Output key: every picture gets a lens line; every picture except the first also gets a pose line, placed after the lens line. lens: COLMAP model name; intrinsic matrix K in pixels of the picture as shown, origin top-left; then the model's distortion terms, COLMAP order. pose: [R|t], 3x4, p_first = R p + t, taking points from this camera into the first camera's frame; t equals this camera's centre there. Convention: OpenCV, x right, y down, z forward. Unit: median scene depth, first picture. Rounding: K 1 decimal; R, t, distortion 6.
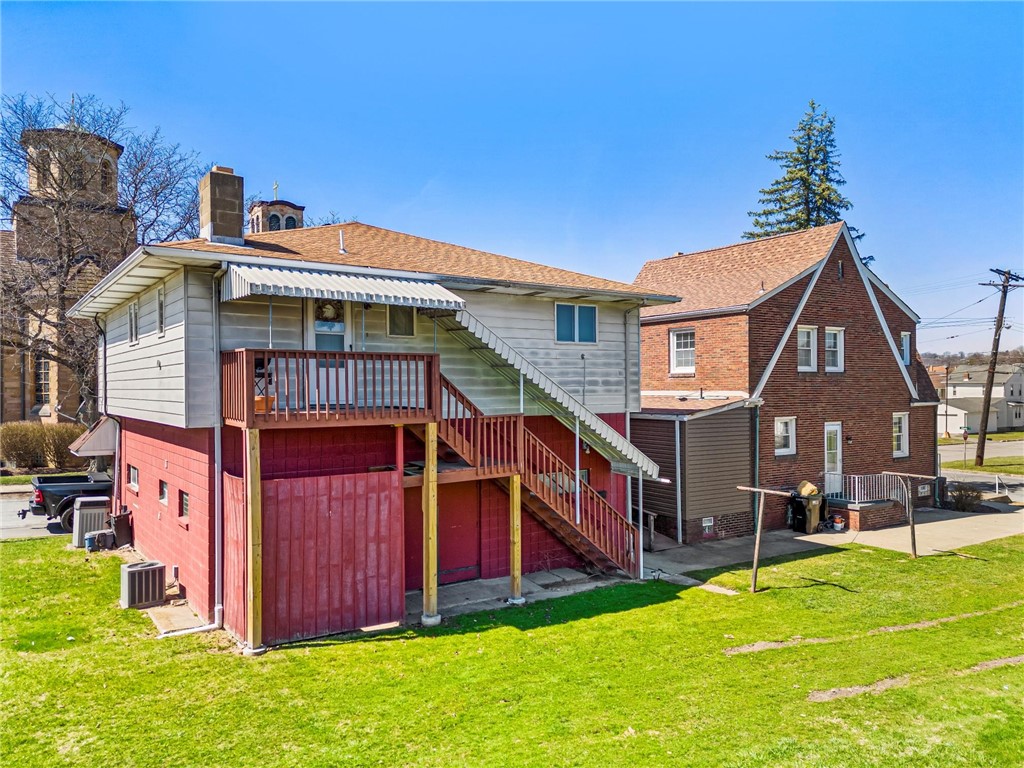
lens RADIAL K [[763.5, 0, 512.0], [0, 763.5, 384.0], [0, 0, 1]] dist [0.101363, -0.112692]
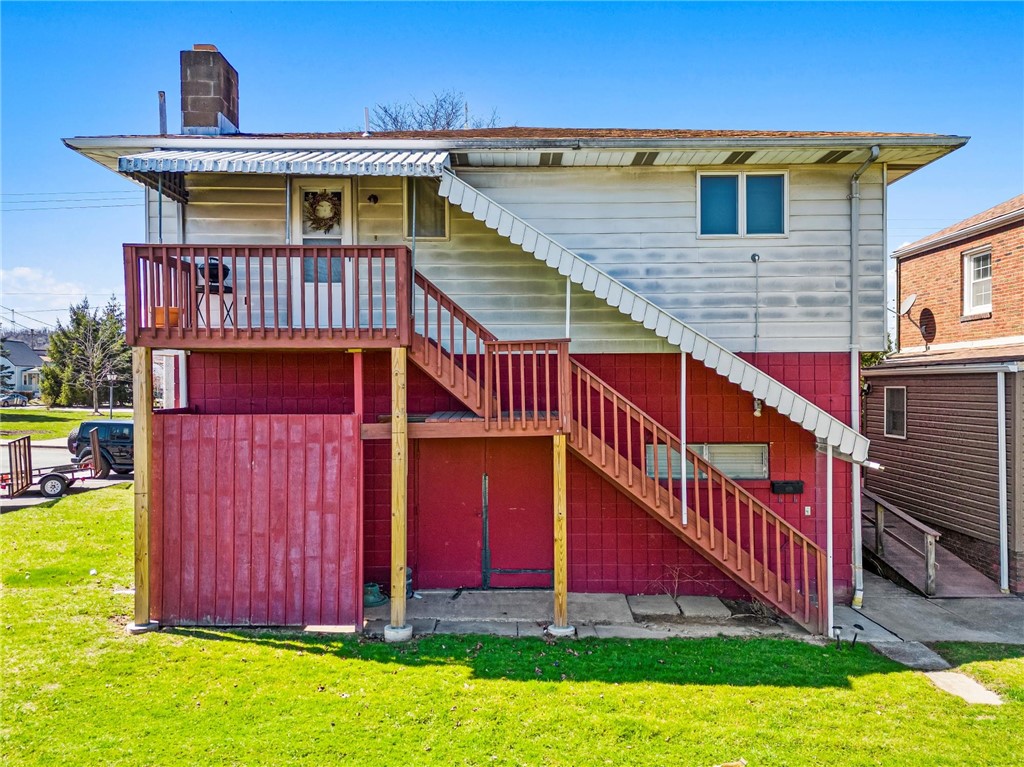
lens RADIAL K [[763.5, 0, 512.0], [0, 763.5, 383.5], [0, 0, 1]] dist [0.101363, -0.112692]
pose [[0.816578, 0.000762, -0.577235, 0.380042], [0.001022, 0.999996, 0.002766, 0.081924], [0.577234, -0.002849, 0.816573, 0.500059]]
